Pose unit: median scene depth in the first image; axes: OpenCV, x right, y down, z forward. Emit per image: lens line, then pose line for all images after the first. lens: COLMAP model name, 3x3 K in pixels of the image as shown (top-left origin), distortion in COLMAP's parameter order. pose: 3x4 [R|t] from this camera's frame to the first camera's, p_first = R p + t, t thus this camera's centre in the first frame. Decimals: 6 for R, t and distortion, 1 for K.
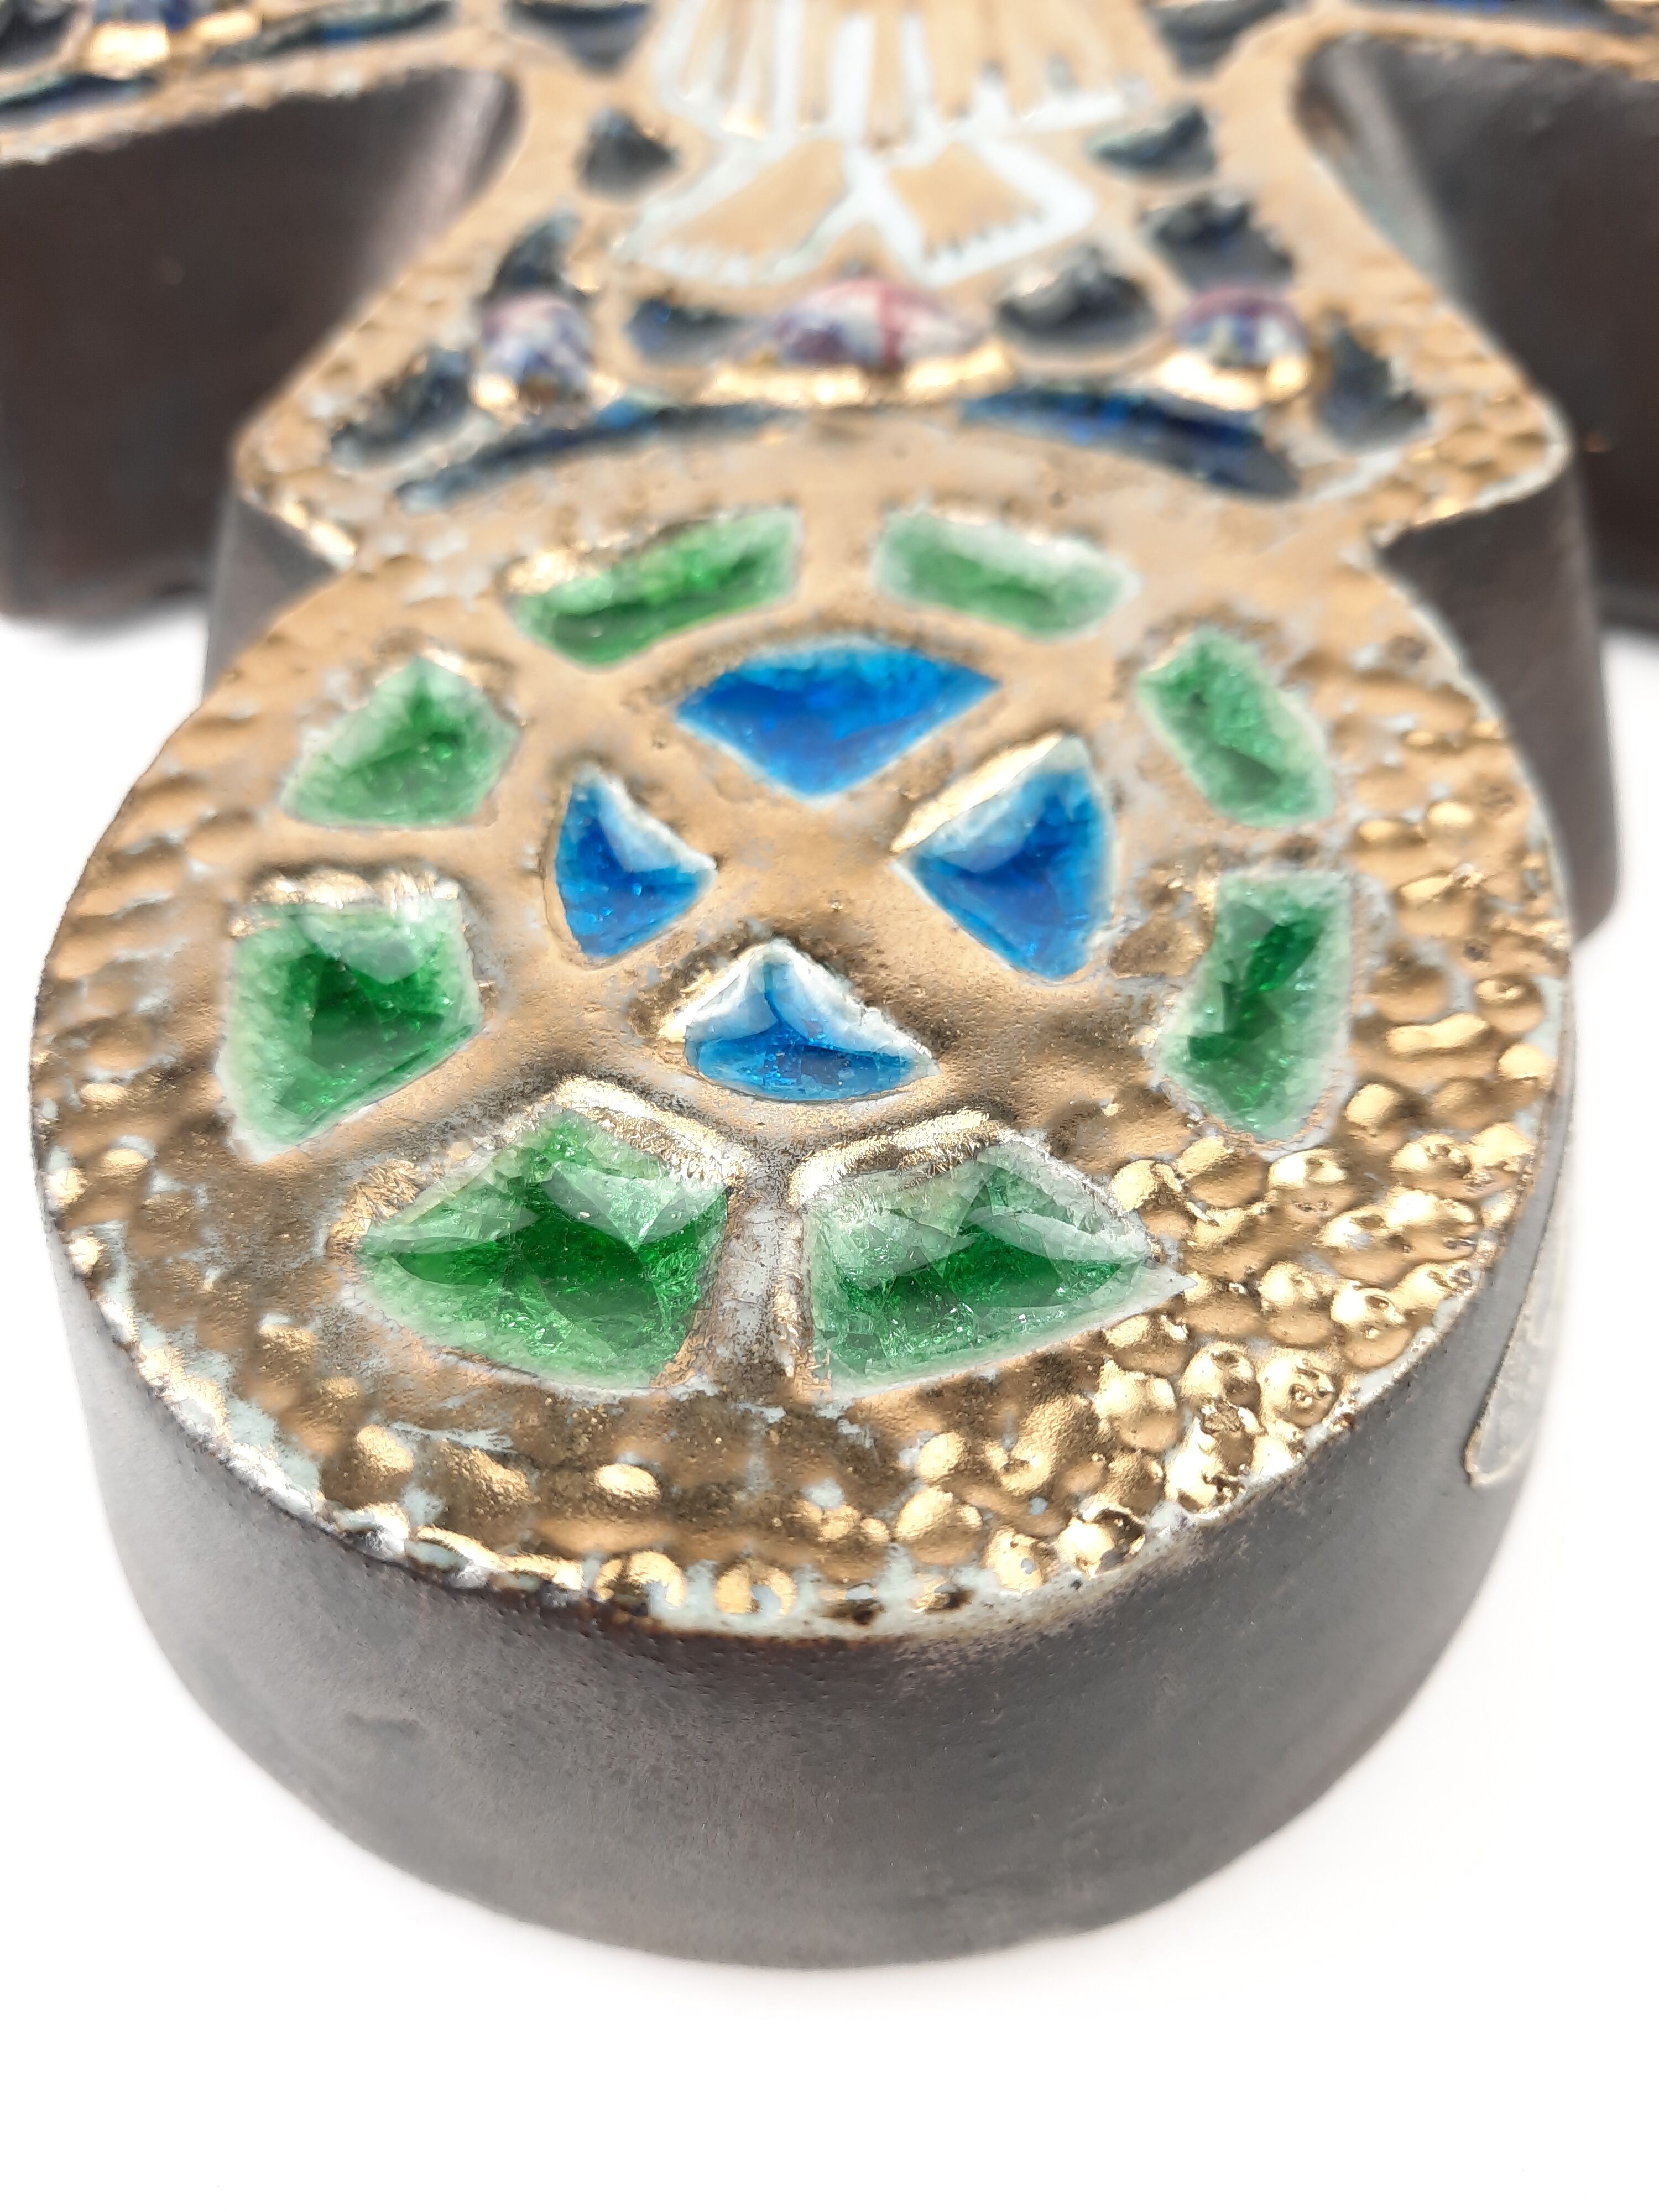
lens RADIAL K [[1535.7, 0, 829.5], [0, 1535.7, 1106.0], [0, 0, 1]] dist [0.006901, 0.000569]
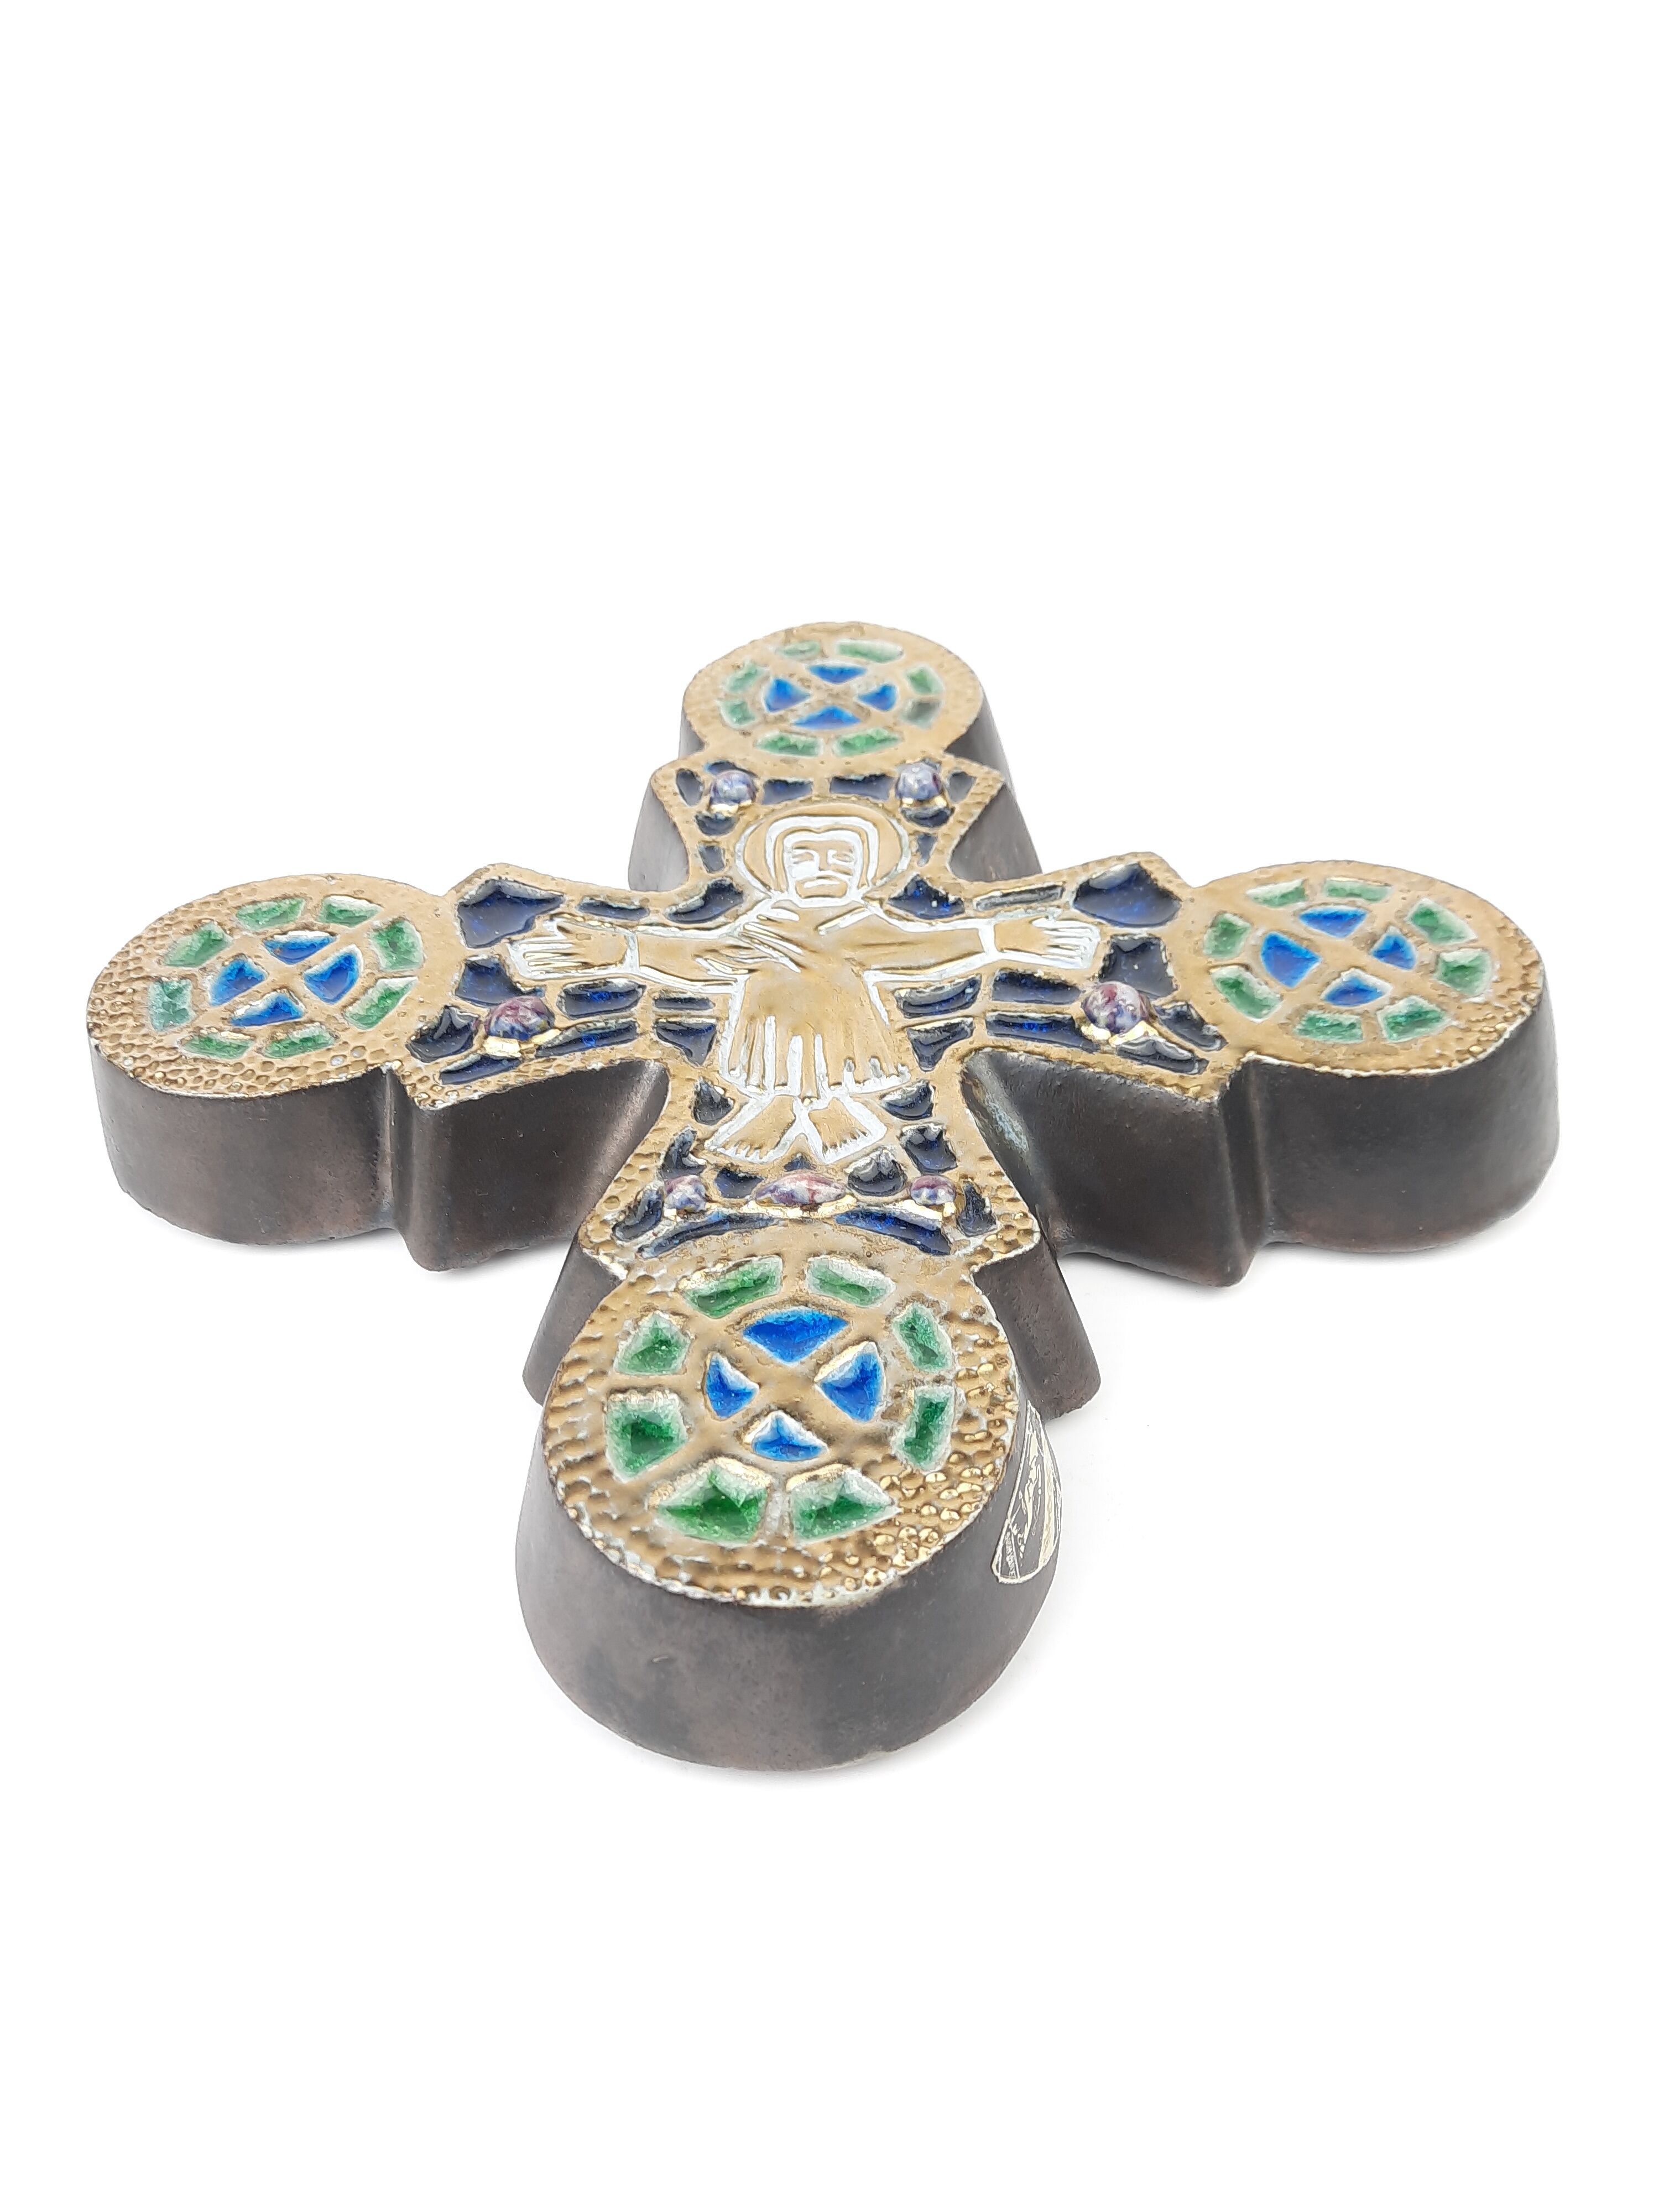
lens RADIAL K [[1535.7, 0, 829.5], [0, 1535.7, 1106.0], [0, 0, 1]] dist [0.006901, 0.000569]
pose [[0.999086, -0.010389, 0.041472, -0.052721], [0.021271, 0.962238, -0.271377, 0.145477], [-0.037086, 0.272011, 0.961579, -2.165759]]
